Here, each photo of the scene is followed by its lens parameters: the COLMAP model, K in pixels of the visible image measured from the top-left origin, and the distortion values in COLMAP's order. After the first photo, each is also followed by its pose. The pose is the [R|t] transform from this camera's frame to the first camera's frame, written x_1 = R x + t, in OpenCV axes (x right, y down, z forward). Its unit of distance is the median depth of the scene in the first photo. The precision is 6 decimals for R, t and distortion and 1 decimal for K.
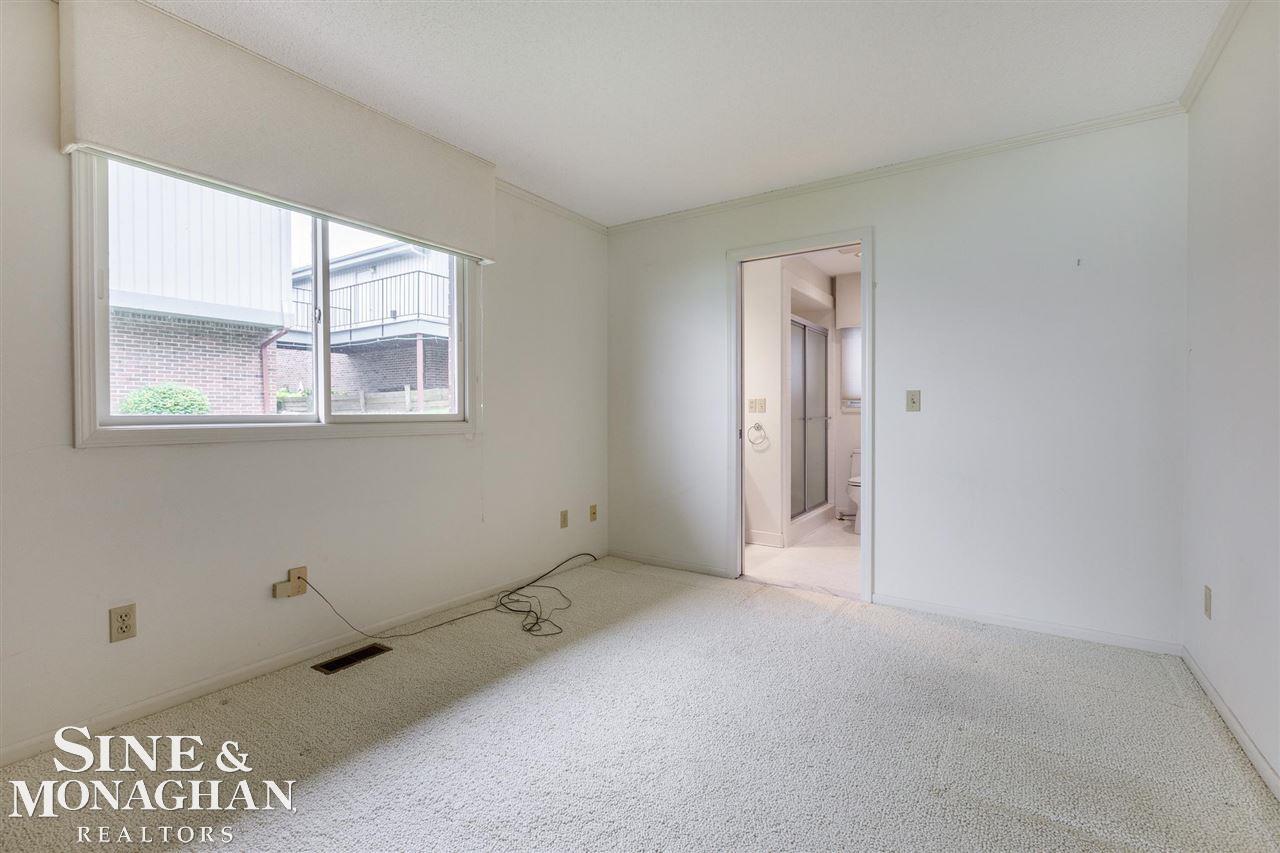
lens RADIAL K [[581.9, 0, 648.2], [0, 581.9, 422.0], [0, 0, 1]] dist [0.001445, 0.000234]
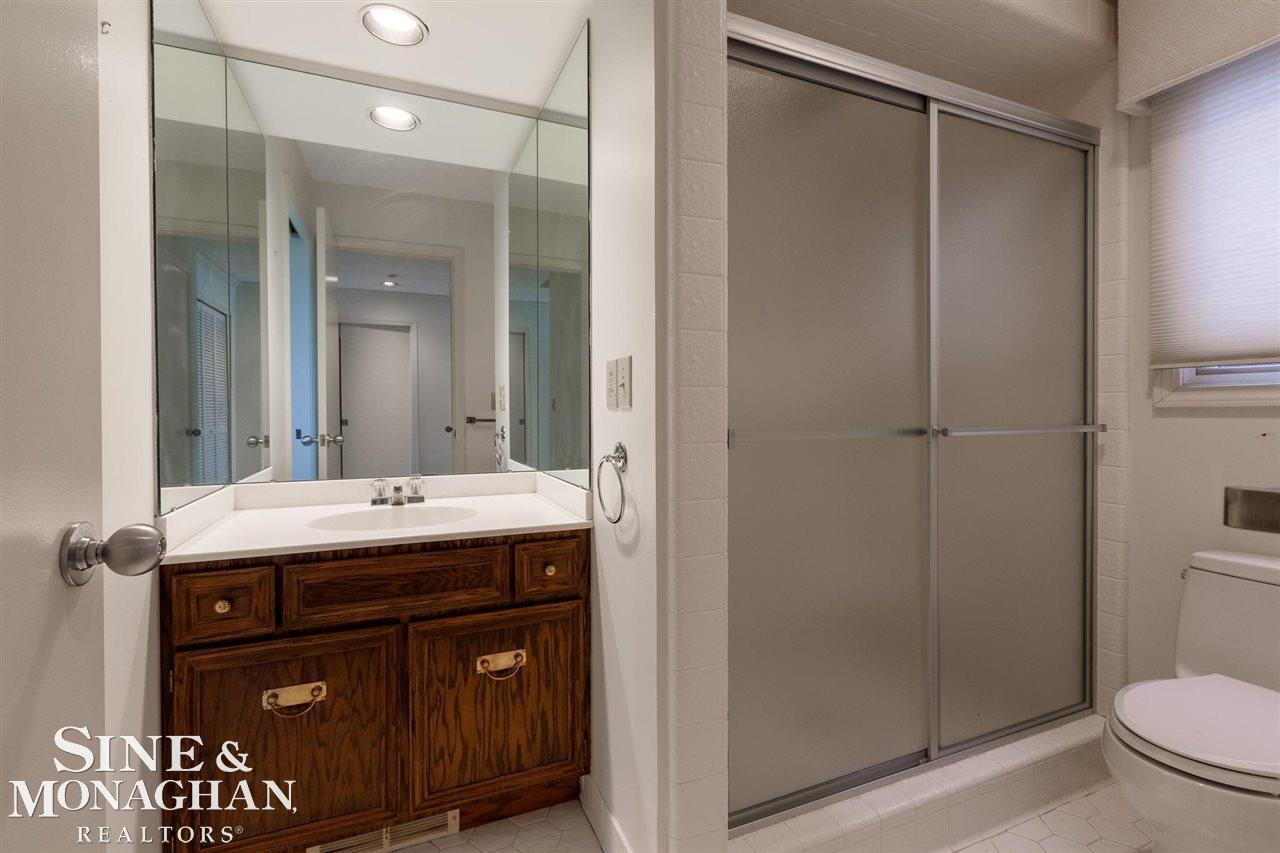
lens RADIAL K [[581.9, 0, 639.7], [0, 581.9, 426.1], [0, 0, 1]] dist [0.001445, 0.000234]
pose [[0.825818, 0.013846, -0.563766, 0.250506], [-0.017566, 0.999845, -0.001174, -0.003066], [0.563663, 0.010873, 0.825934, 0.550958]]
